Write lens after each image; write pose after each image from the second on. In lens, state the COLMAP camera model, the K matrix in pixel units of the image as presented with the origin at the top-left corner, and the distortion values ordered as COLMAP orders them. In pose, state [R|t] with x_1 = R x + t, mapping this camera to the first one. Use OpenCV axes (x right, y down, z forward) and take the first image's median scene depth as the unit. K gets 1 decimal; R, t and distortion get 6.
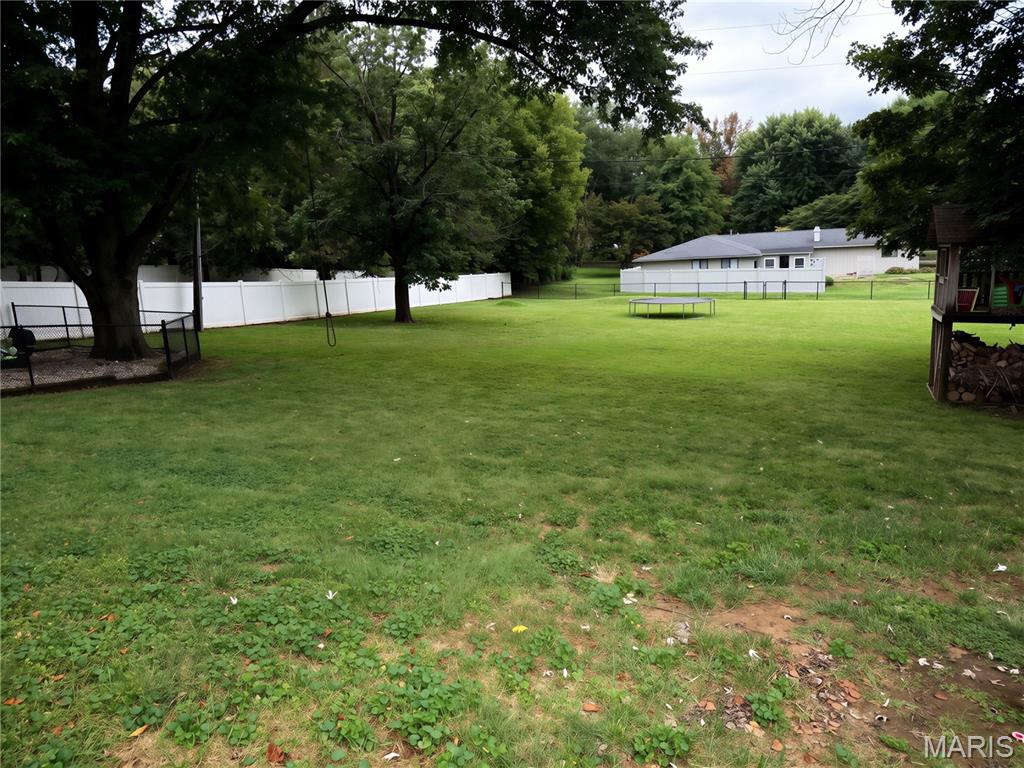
lens RADIAL K [[709.3, 0, 512.1], [0, 709.3, 384.8], [0, 0, 1]] dist [0.028660, -0.006380]
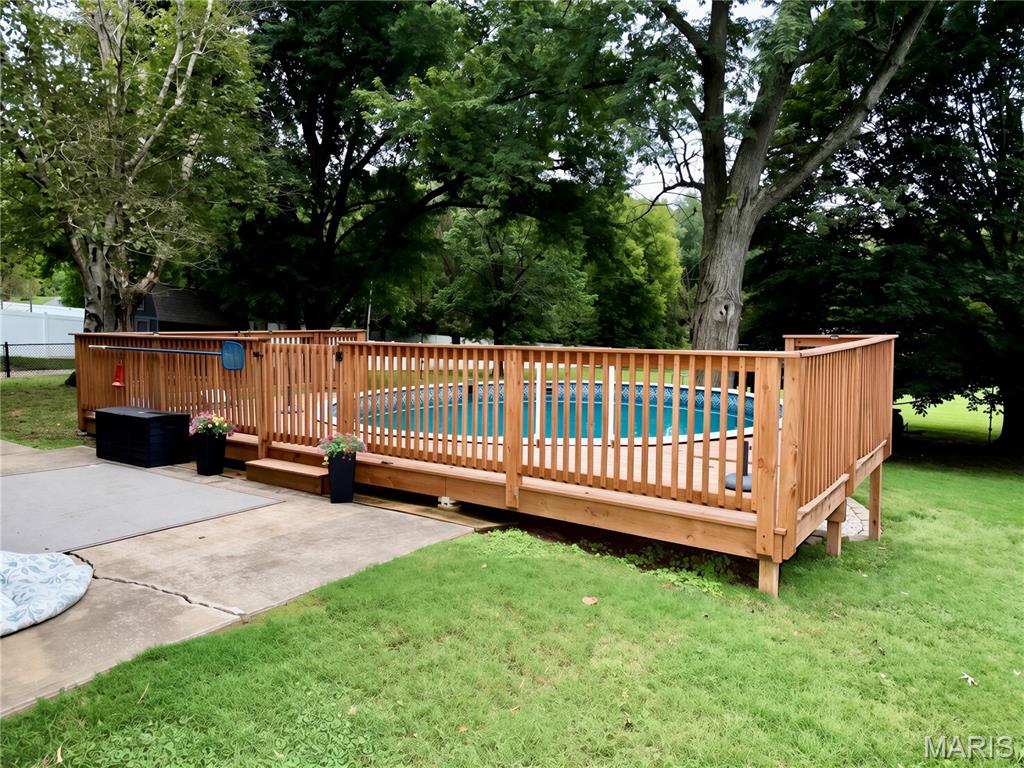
lens RADIAL K [[709.3, 0, 512.5], [0, 709.3, 382.5], [0, 0, 1]] dist [0.028660, -0.006380]
pose [[0.969709, 0.068047, -0.234595, 0.193420], [-0.091962, 0.991452, -0.092548, 0.047781], [0.226292, 0.111319, 0.967678, -0.335521]]
